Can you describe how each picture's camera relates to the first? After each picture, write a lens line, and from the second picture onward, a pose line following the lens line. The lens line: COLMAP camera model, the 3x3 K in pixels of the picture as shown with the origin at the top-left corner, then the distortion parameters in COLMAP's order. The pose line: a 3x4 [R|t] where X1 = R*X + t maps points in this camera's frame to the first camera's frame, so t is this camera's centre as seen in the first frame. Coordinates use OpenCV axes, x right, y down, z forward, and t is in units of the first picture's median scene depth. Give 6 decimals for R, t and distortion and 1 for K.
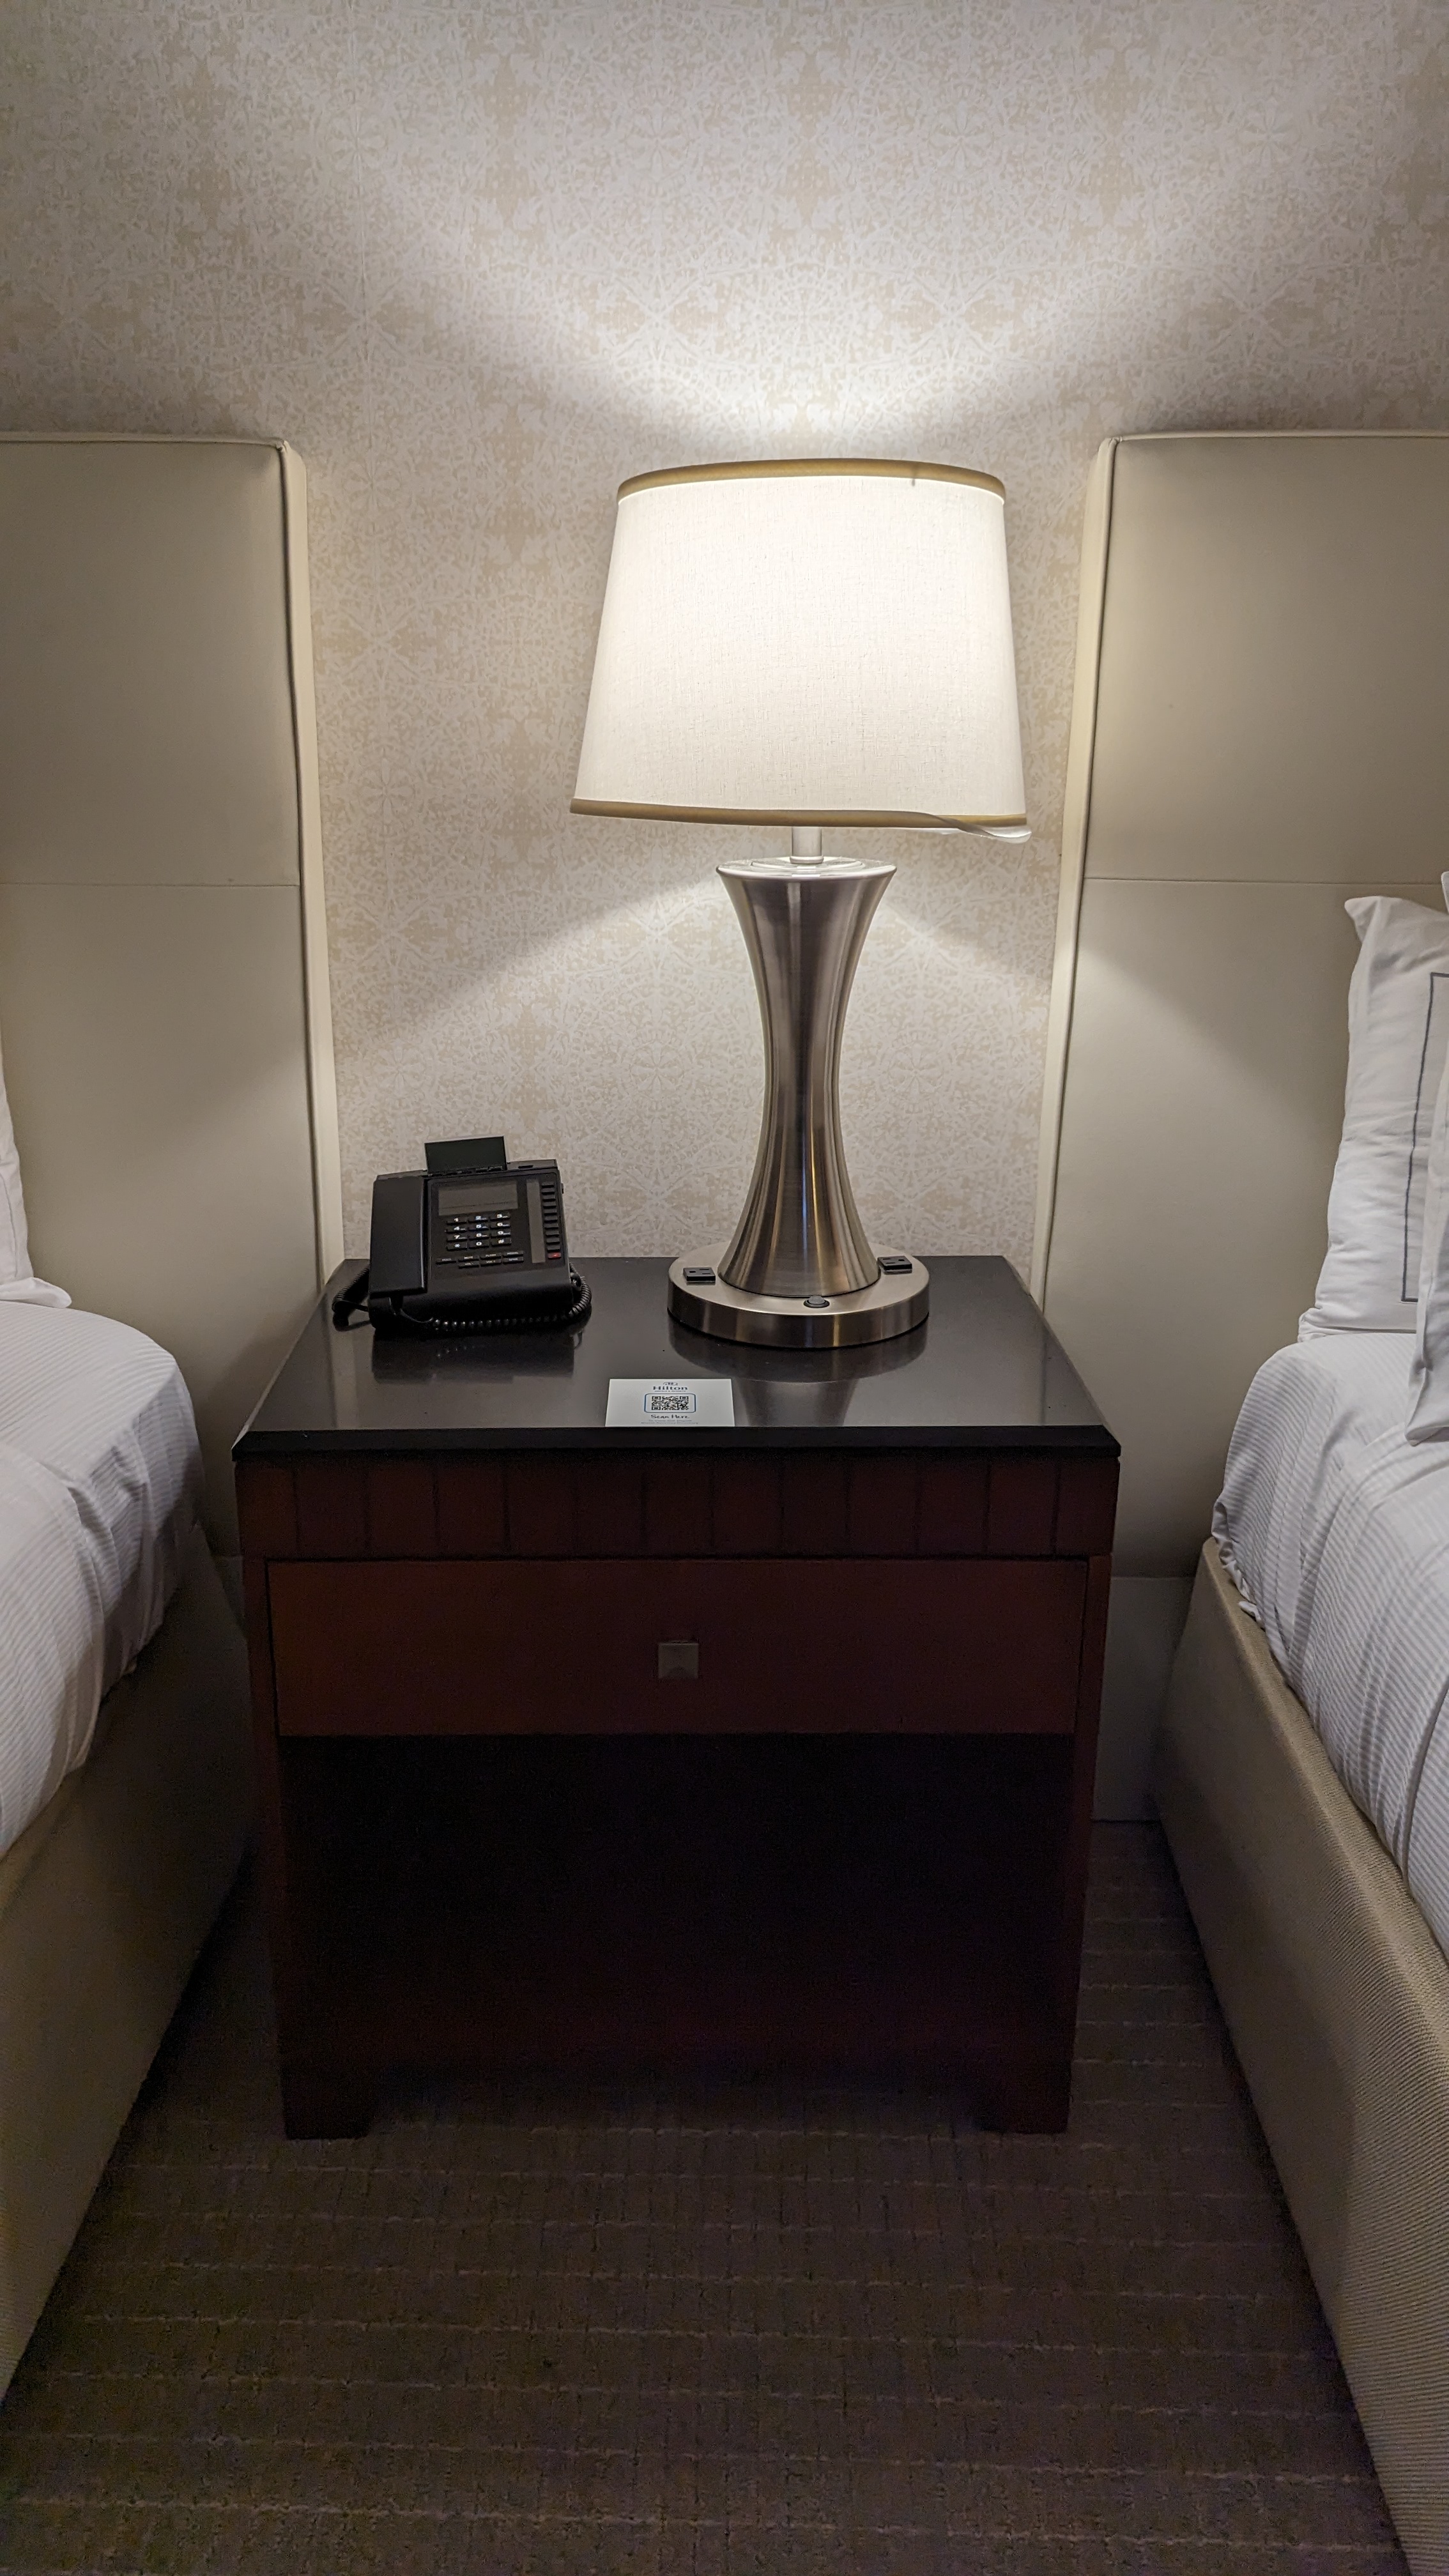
lens RADIAL K [[1875.9, 0, 723.2], [0, 1875.9, 1298.0], [0, 0, 1]] dist [0.053975, -0.044019]
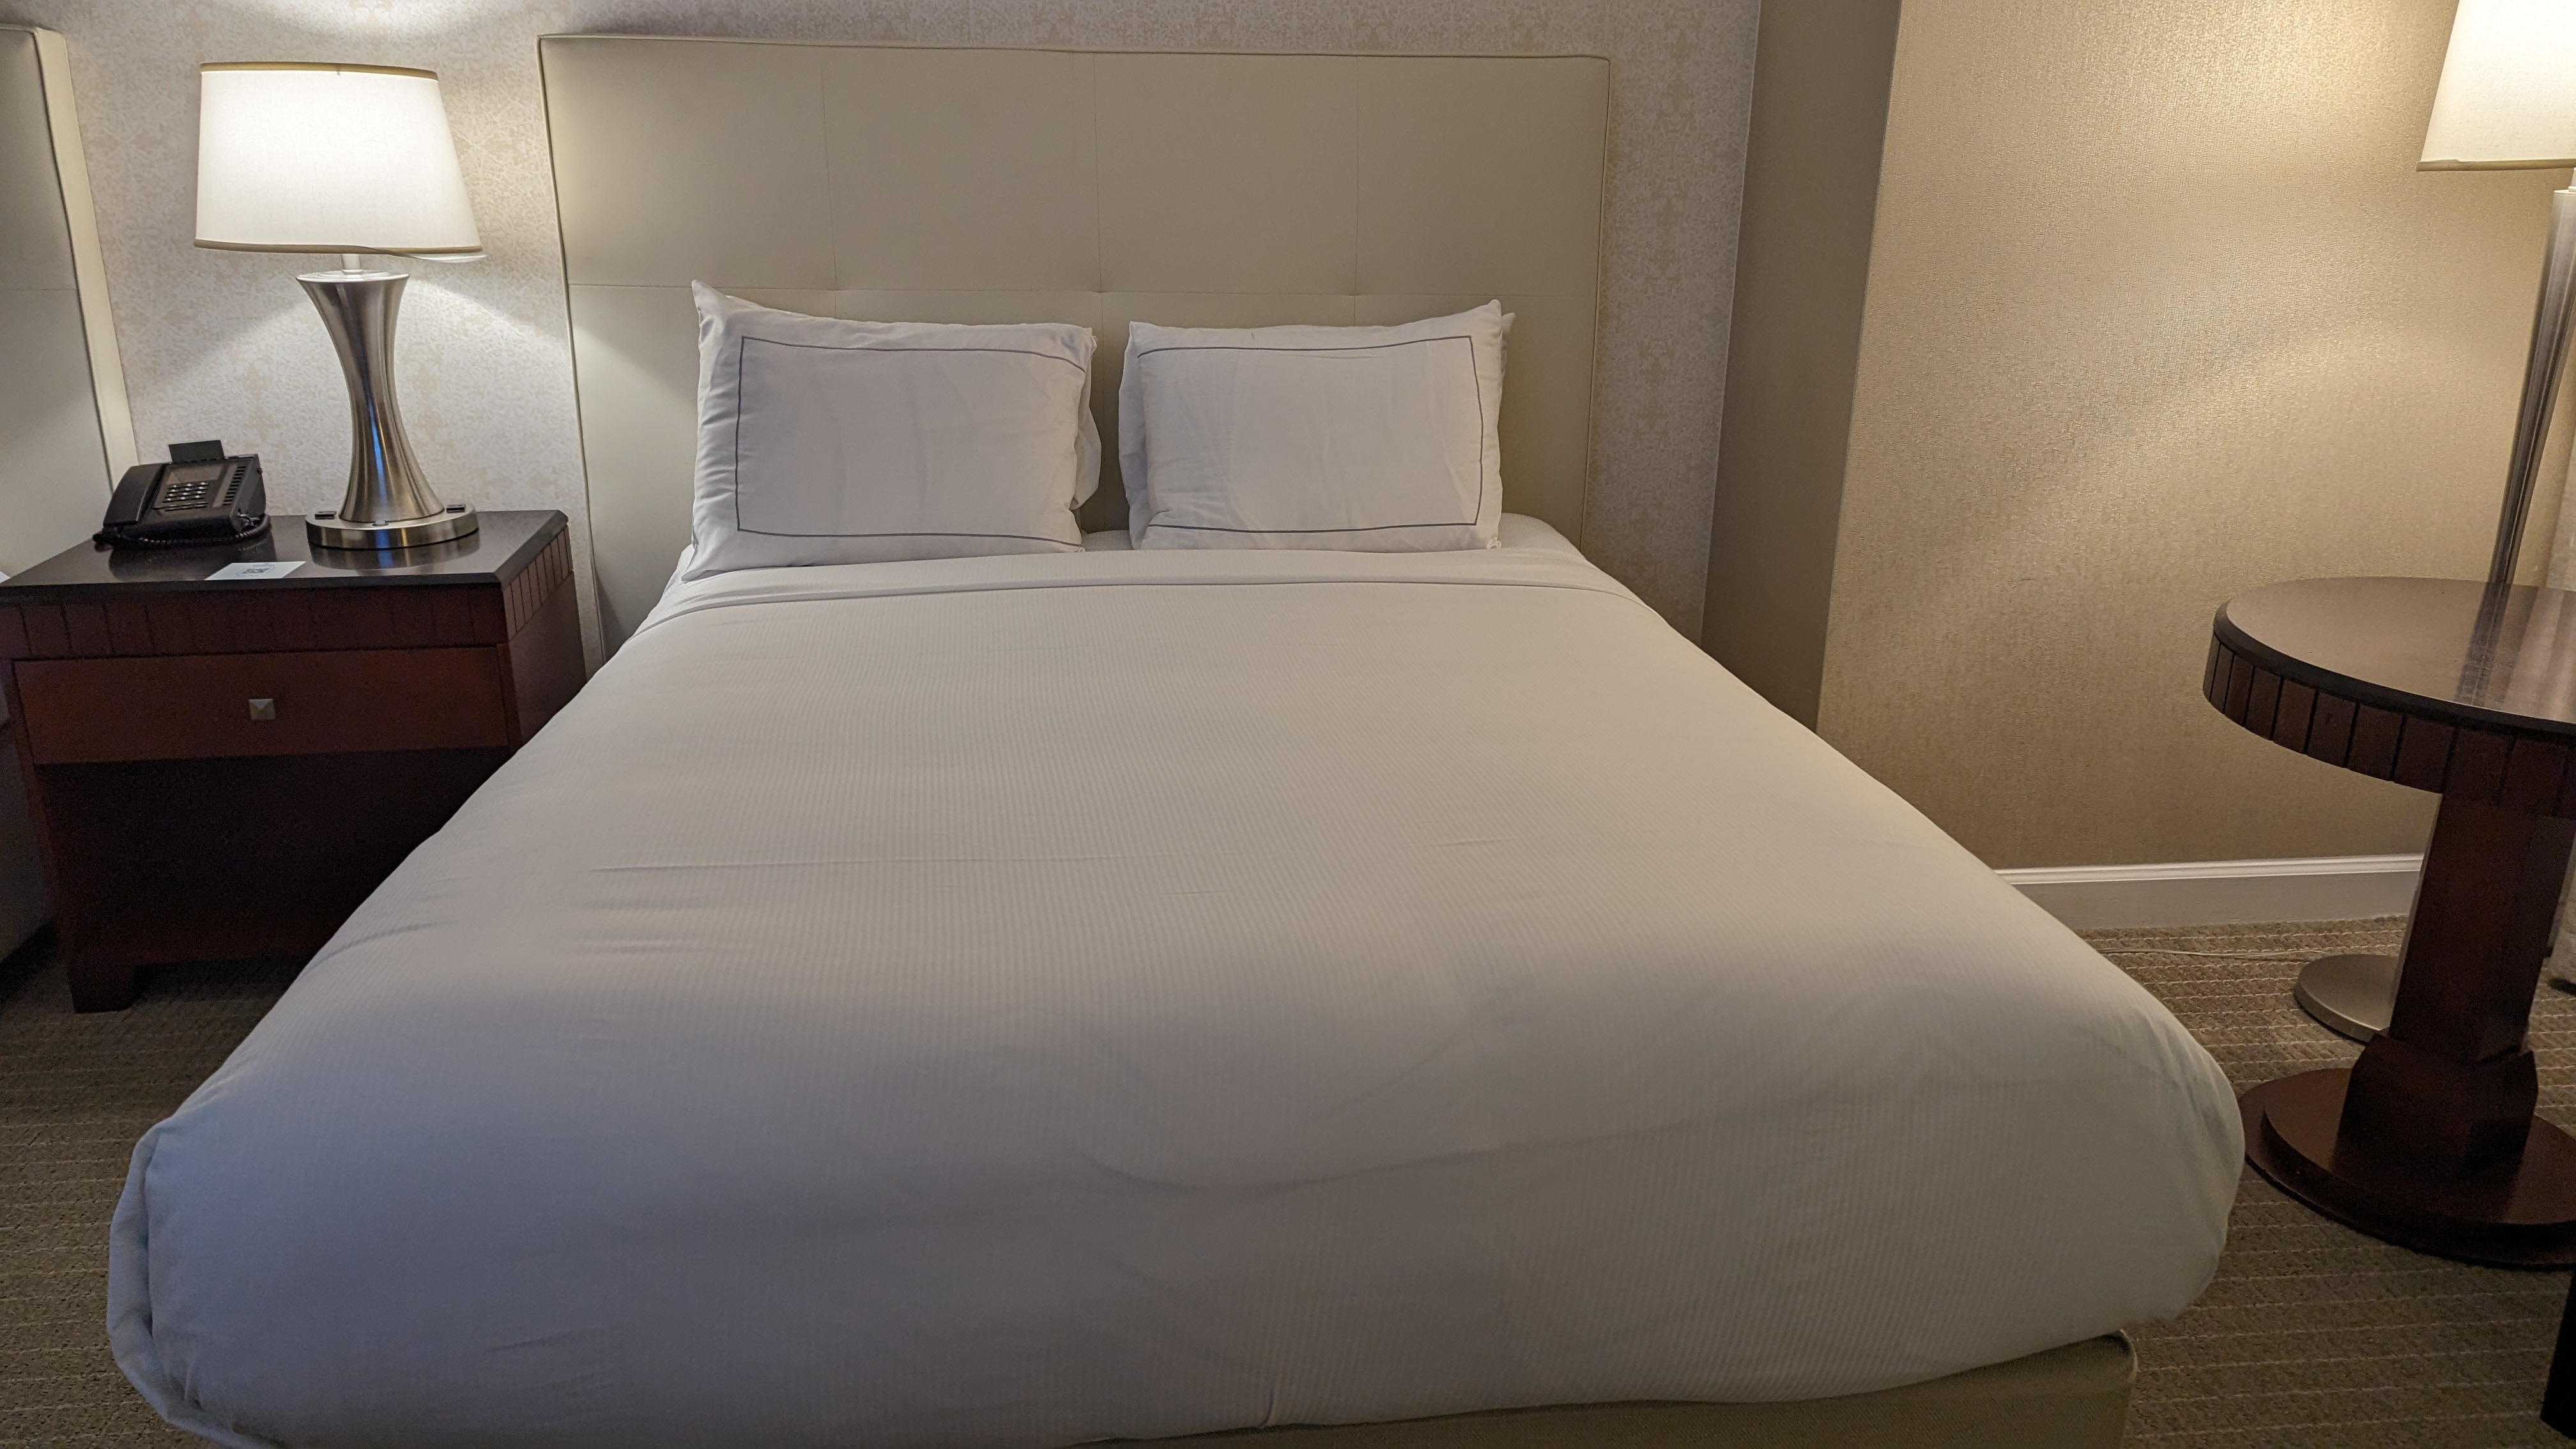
lens RADIAL K [[1875.9, 0, 1330.3], [0, 1875.9, 734.2], [0, 0, 1]] dist [0.053975, -0.044019]
pose [[0.990021, -0.038807, 0.135472, 0.659672], [0.037796, 0.999235, 0.010029, 0.207814], [-0.135757, -0.004809, 0.990730, -0.855707]]
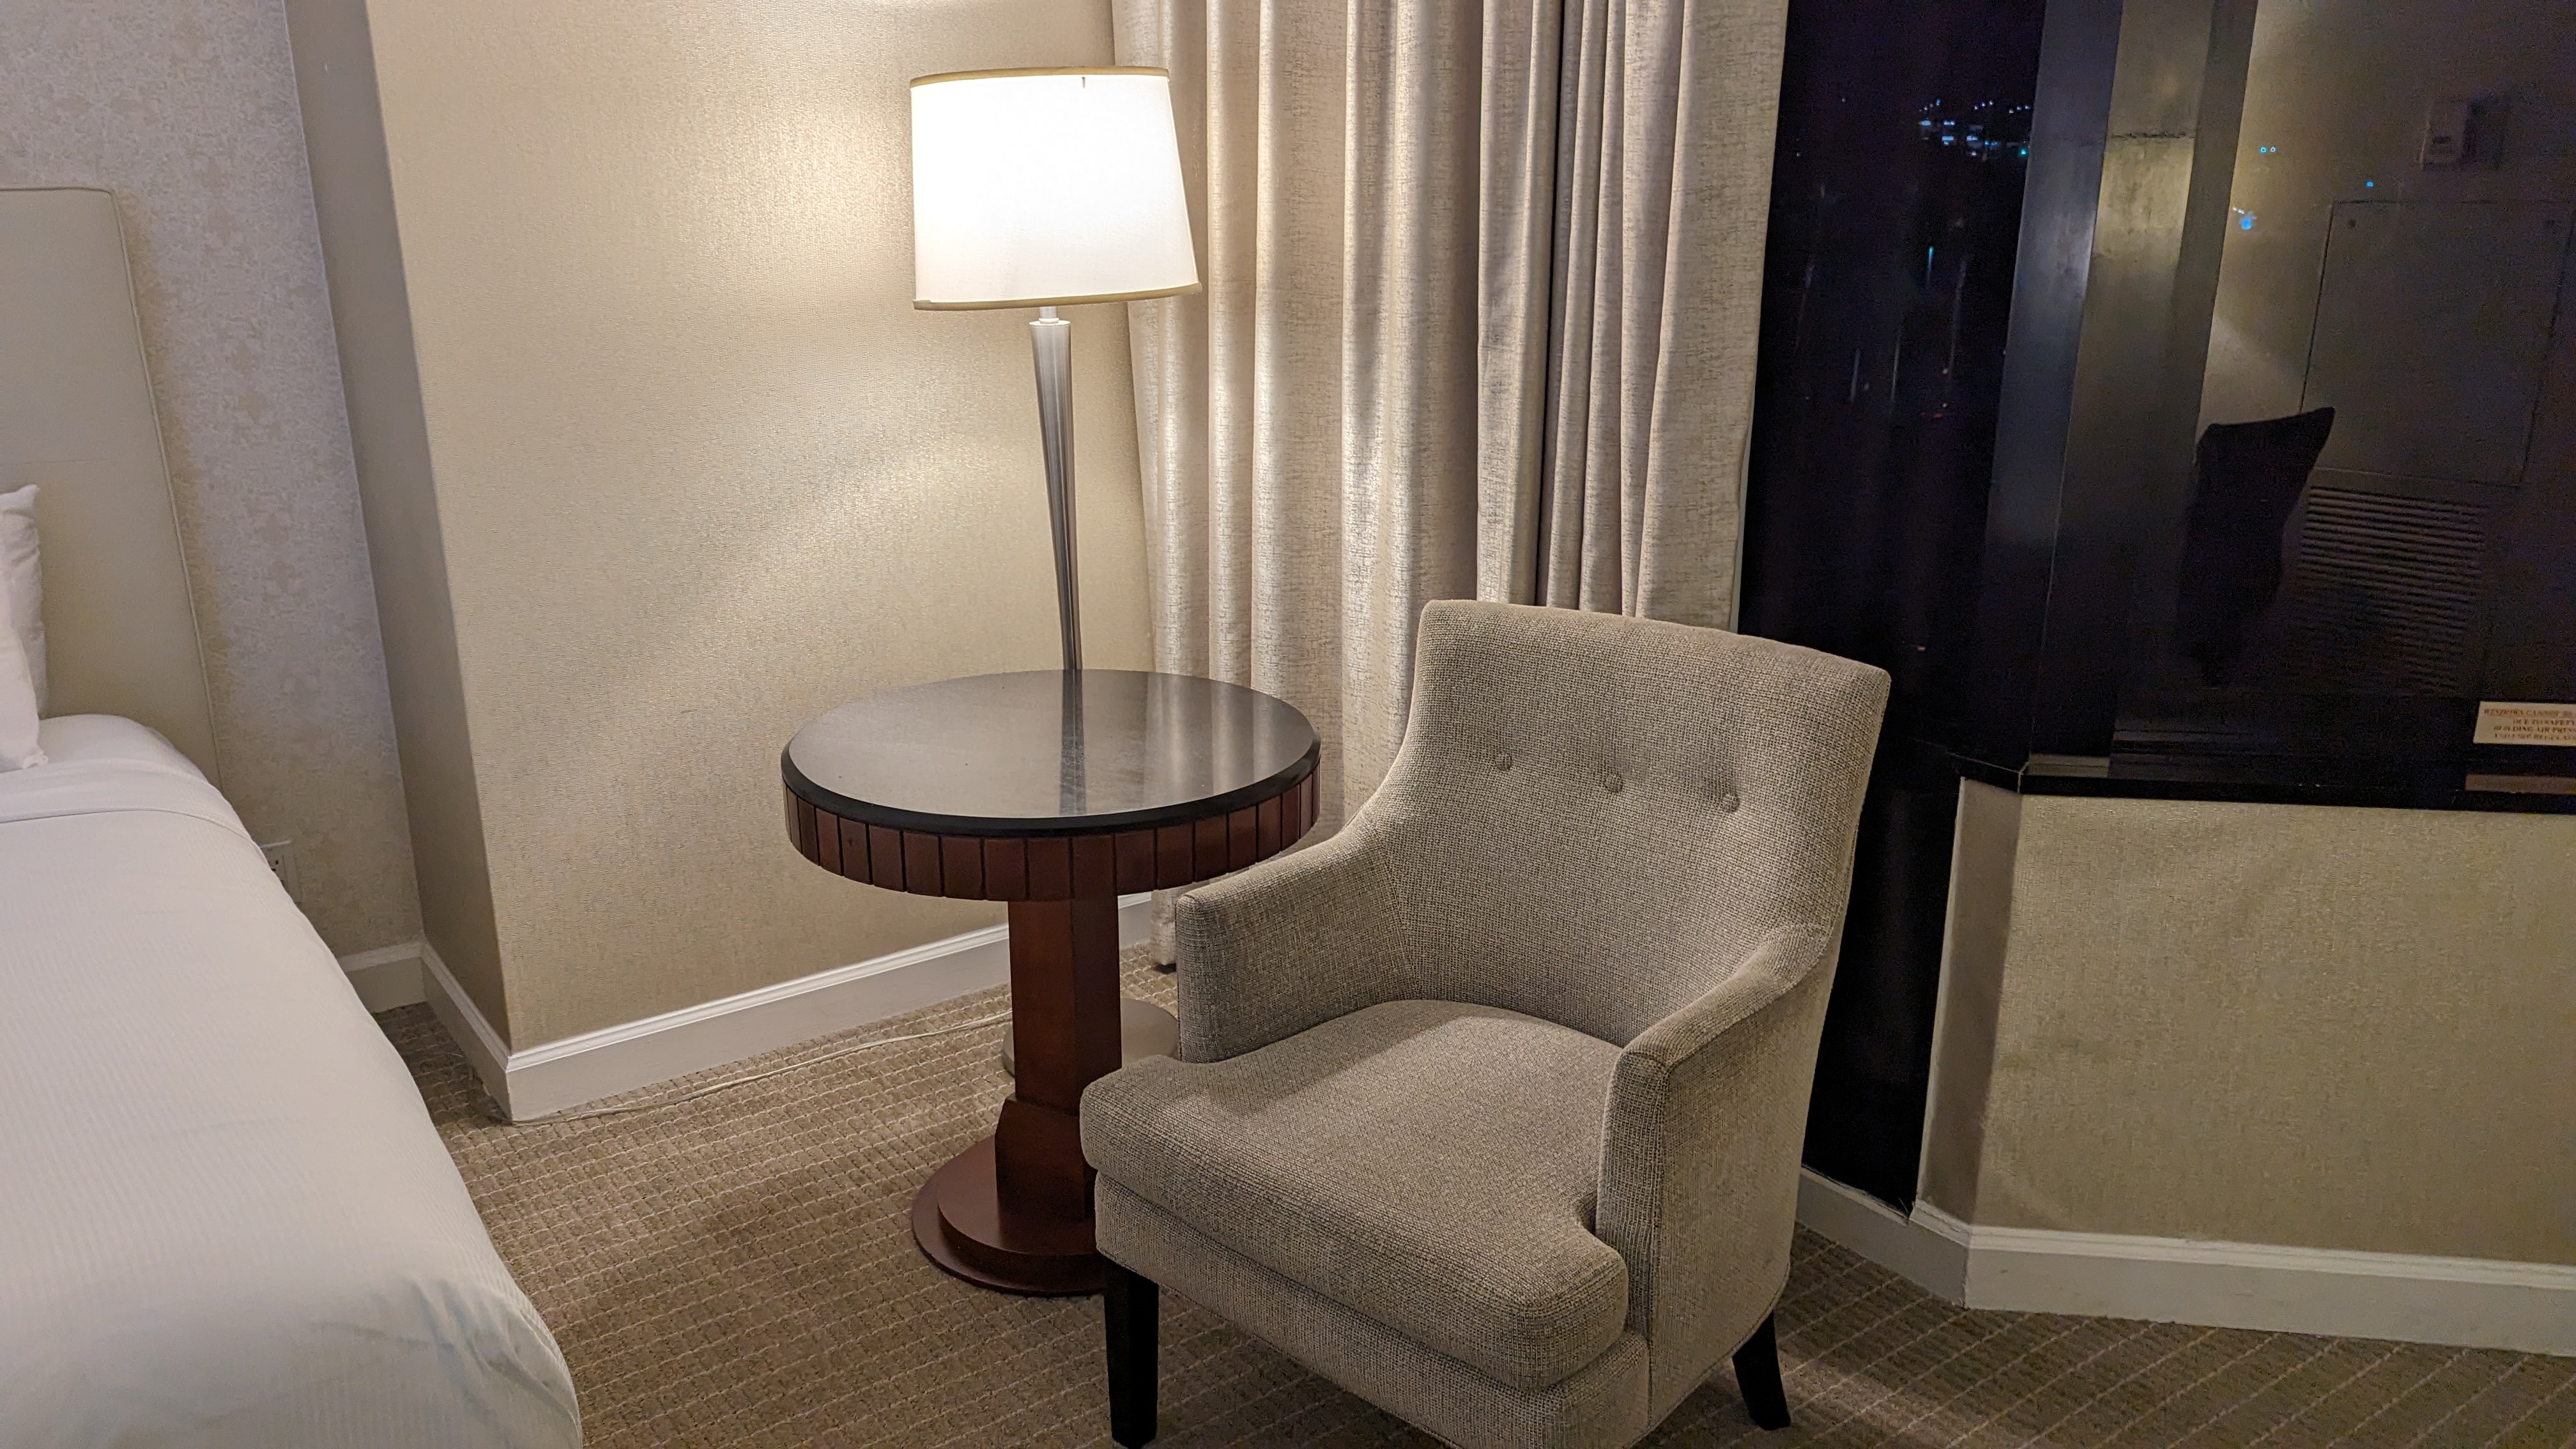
lens RADIAL K [[1875.9, 0, 1279.2], [0, 1875.9, 772.7], [0, 0, 1]] dist [0.053975, -0.044019]
pose [[0.779894, -0.188725, 0.596781, 0.907880], [0.198160, 0.978863, 0.050592, 0.183573], [-0.593715, 0.078802, 0.800808, -0.925609]]
